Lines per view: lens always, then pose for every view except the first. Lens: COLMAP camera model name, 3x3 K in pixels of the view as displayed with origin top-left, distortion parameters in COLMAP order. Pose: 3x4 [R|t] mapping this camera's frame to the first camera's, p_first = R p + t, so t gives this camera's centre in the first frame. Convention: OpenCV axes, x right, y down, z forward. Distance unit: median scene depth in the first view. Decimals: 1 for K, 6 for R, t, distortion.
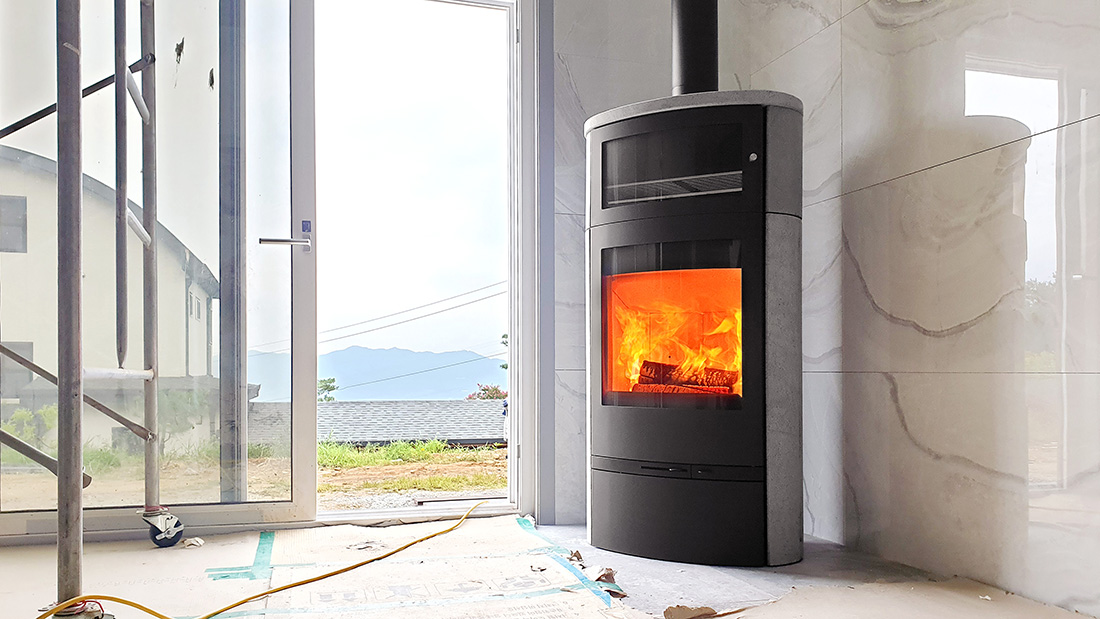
lens RADIAL K [[819.3, 0, 592.4], [0, 819.3, 349.7], [0, 0, 1]] dist [-0.000226, -0.001307]
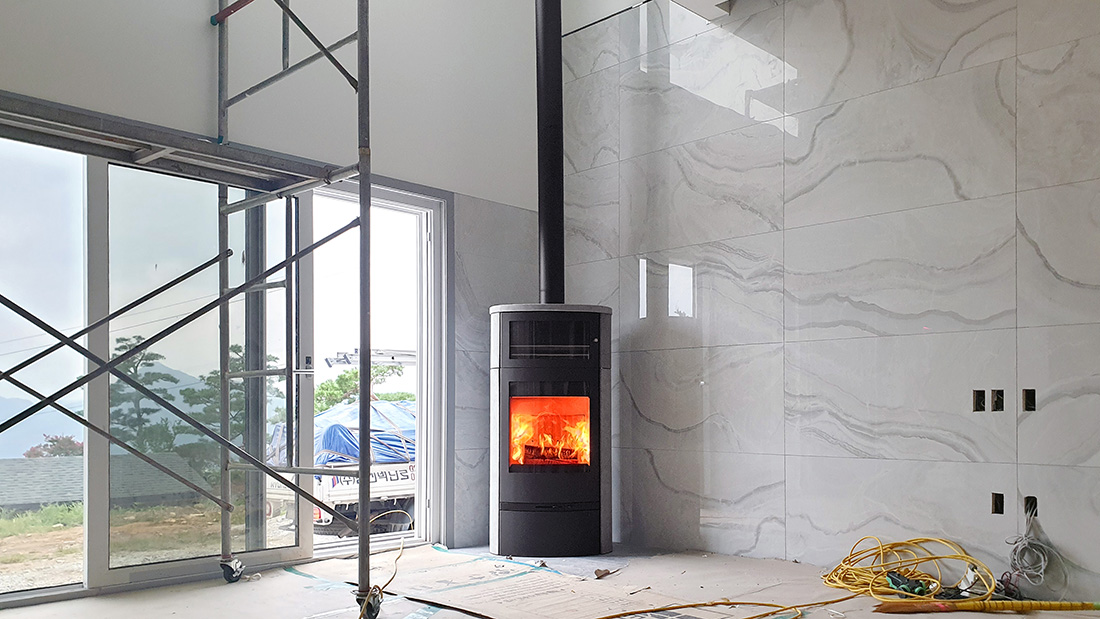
lens RADIAL K [[748.2, 0, 600.4], [0, 748.2, 376.6], [0, 0, 1]] dist [0.054800, 0.000065]
pose [[0.902195, 0.010977, 0.431188, -0.527496], [0.001052, 0.999617, -0.027650, -0.099361], [-0.431327, 0.025399, 0.901838, -0.576213]]
